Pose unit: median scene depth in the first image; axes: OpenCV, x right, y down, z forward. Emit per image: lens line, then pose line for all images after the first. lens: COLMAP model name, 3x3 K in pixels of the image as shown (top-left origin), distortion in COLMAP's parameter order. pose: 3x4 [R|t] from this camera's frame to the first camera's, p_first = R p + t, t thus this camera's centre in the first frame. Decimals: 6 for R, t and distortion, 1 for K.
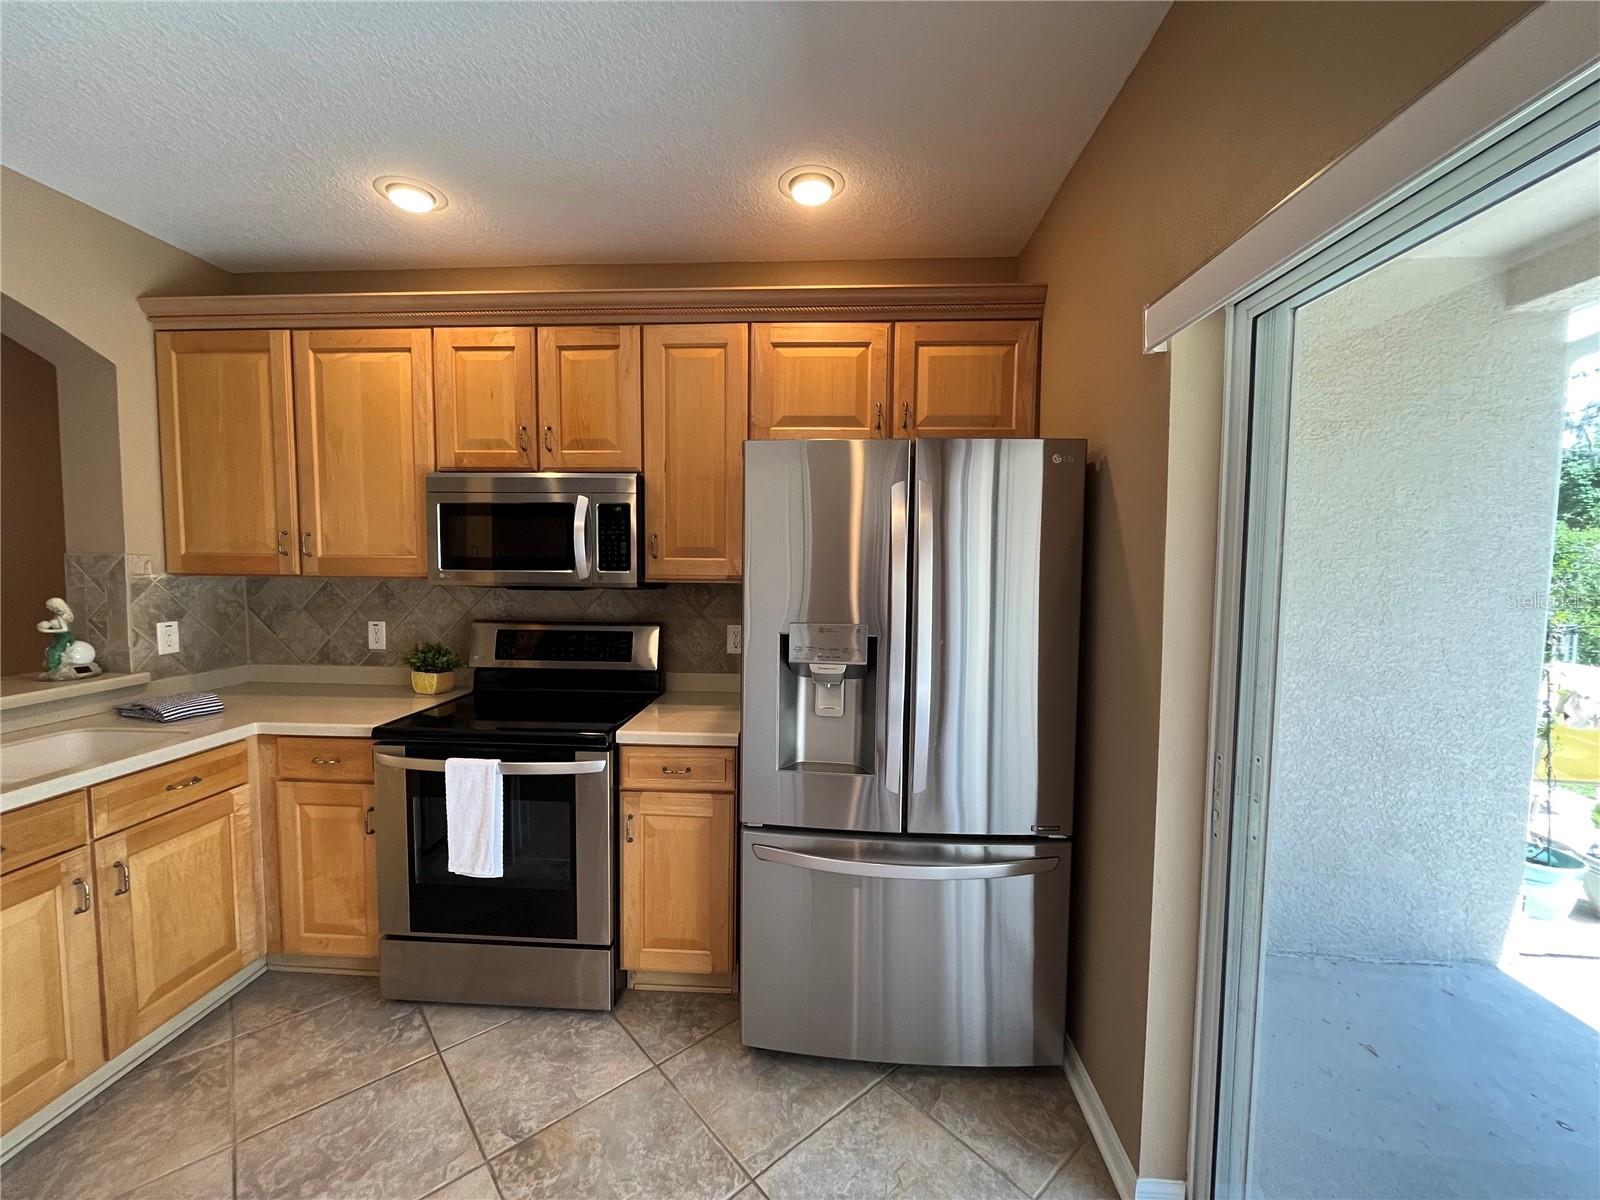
lens RADIAL K [[647.1, 0, 797.7], [0, 647.1, 598.0], [0, 0, 1]] dist [-0.005352, 0.001536]
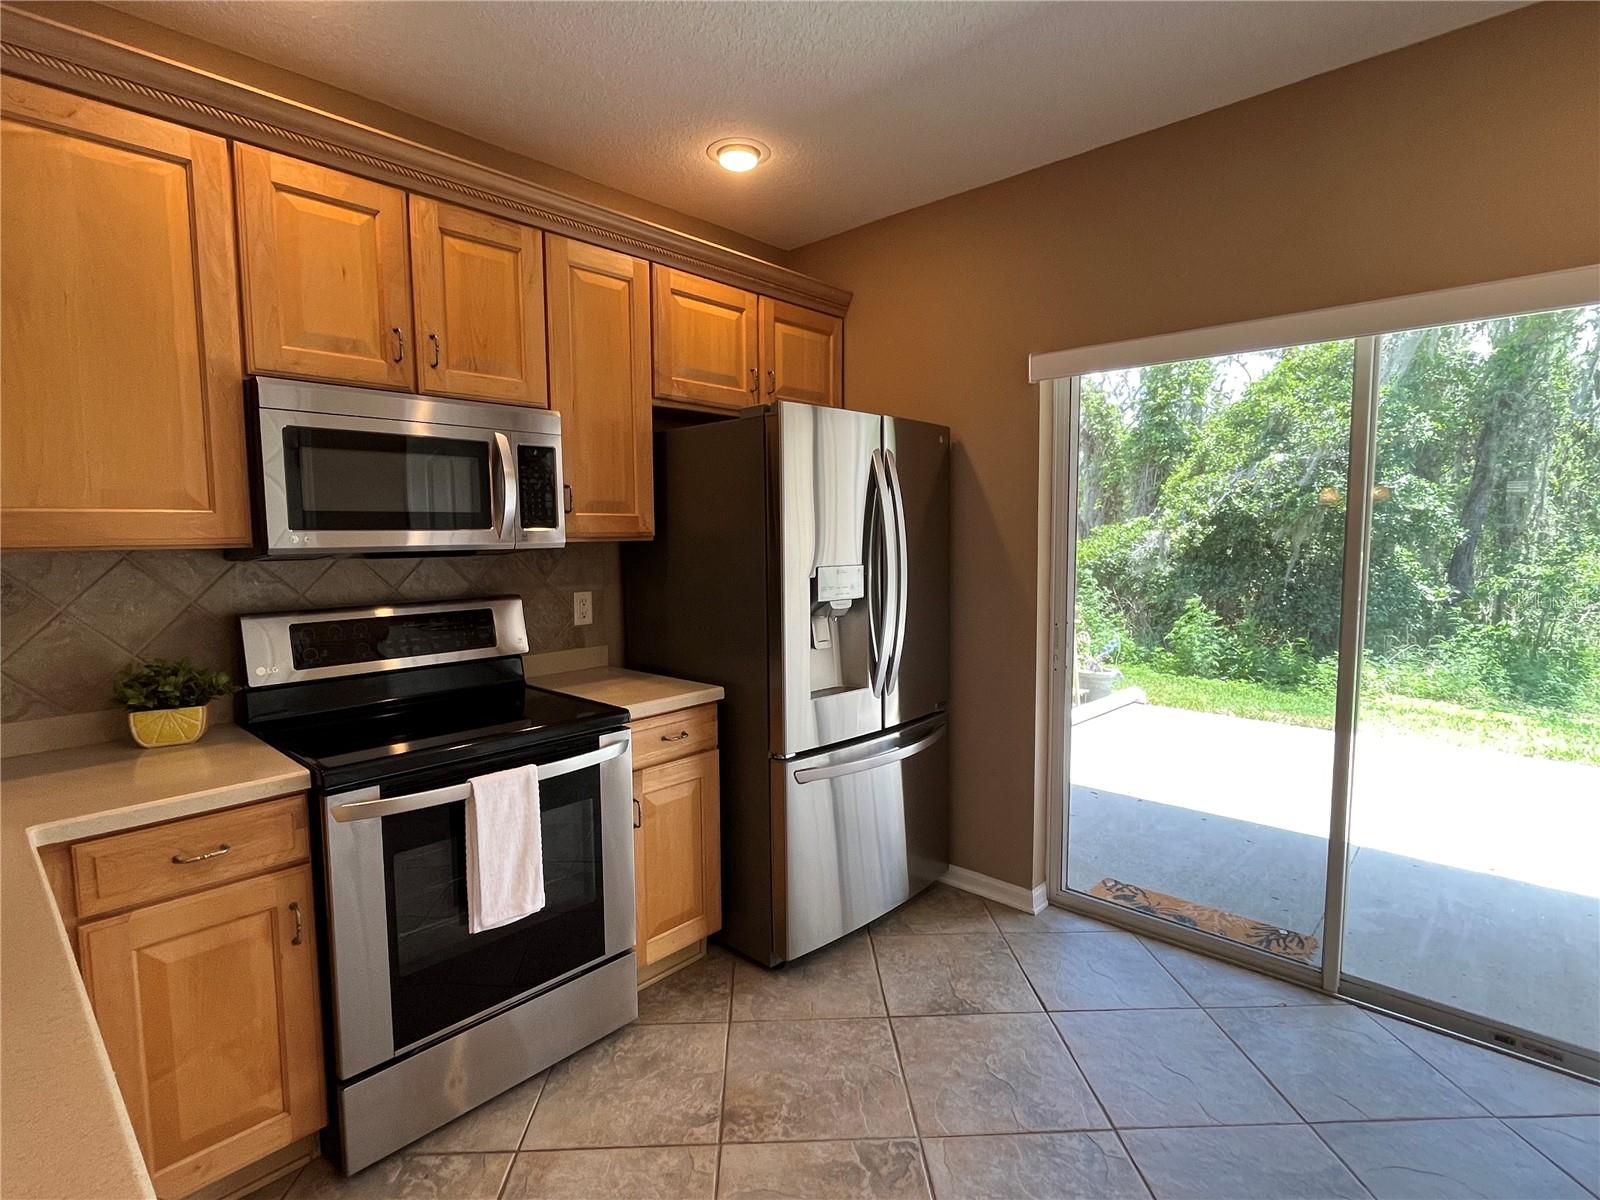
lens RADIAL K [[804.9, 0, 796.0], [0, 804.9, 594.6], [0, 0, 1]] dist [0.002531, 0.000343]
pose [[0.633104, -0.076945, 0.770233, -0.887935], [0.061122, 0.996910, 0.049350, 0.011314], [-0.771650, 0.015835, 0.635850, 0.102395]]
